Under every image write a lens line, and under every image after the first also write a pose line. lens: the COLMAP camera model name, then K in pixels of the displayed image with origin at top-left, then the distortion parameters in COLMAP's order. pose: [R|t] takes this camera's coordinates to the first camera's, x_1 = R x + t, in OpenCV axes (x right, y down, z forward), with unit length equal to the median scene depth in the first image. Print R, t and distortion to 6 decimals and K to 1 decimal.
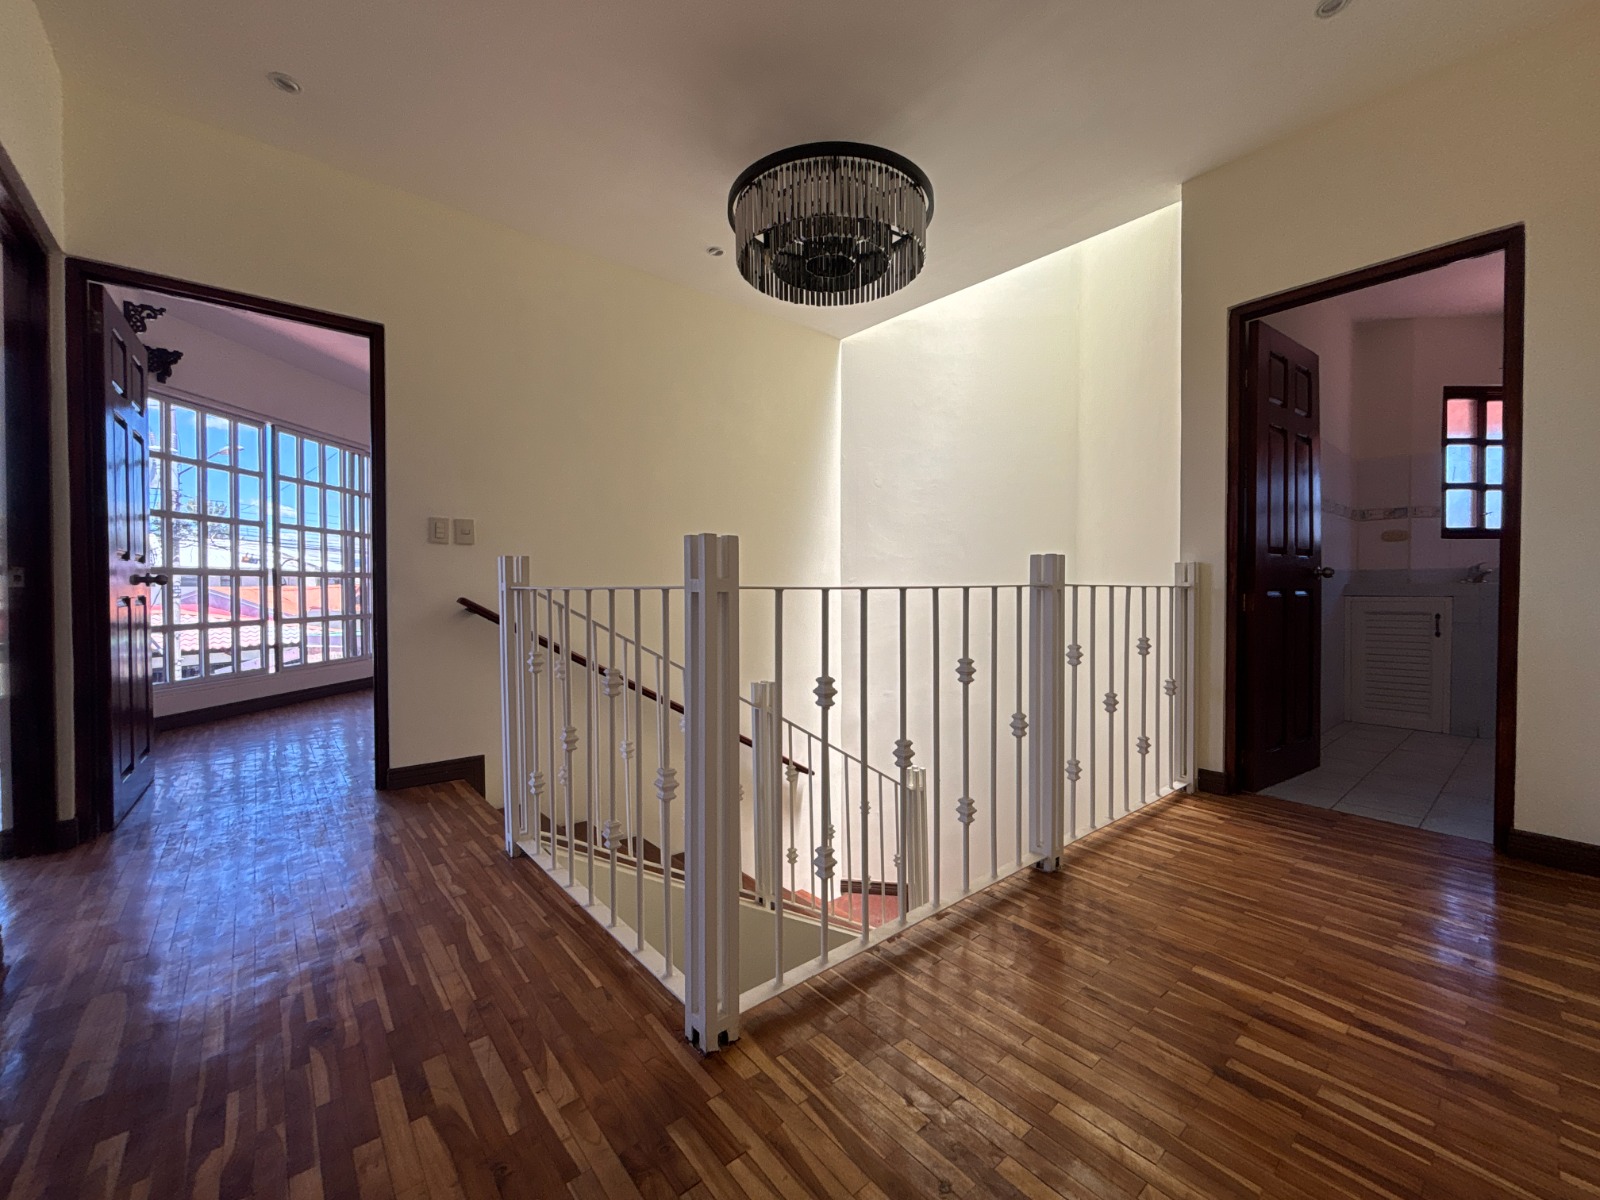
lens RADIAL K [[639.8, 0, 802.6], [0, 639.8, 595.0], [0, 0, 1]] dist [0.002557, 0.000271]
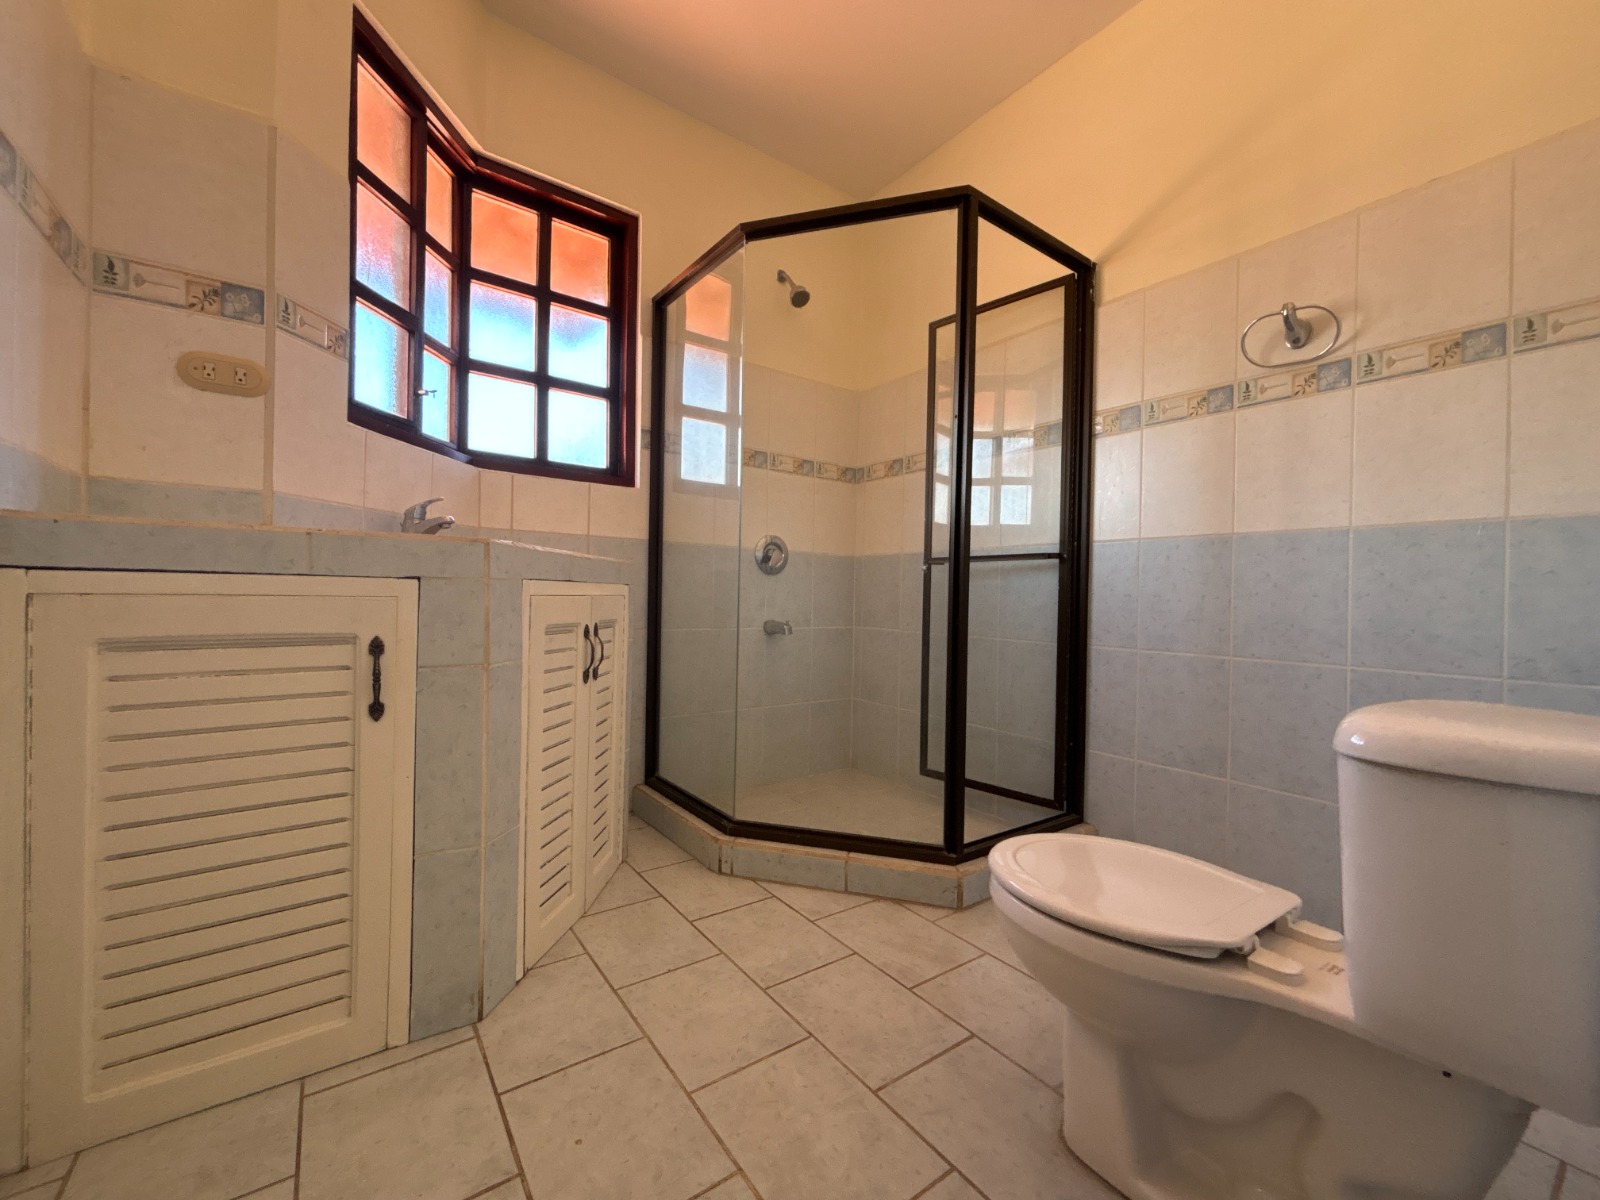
lens RADIAL K [[652.4, 0, 795.8], [0, 652.4, 595.3], [0, 0, 1]] dist [0.001859, 0.000717]
pose [[0.075673, 0.003922, 0.997125, 0.647845], [-0.009033, 0.999954, -0.003248, 0.008245], [-0.997092, -0.008761, 0.075705, 0.719044]]
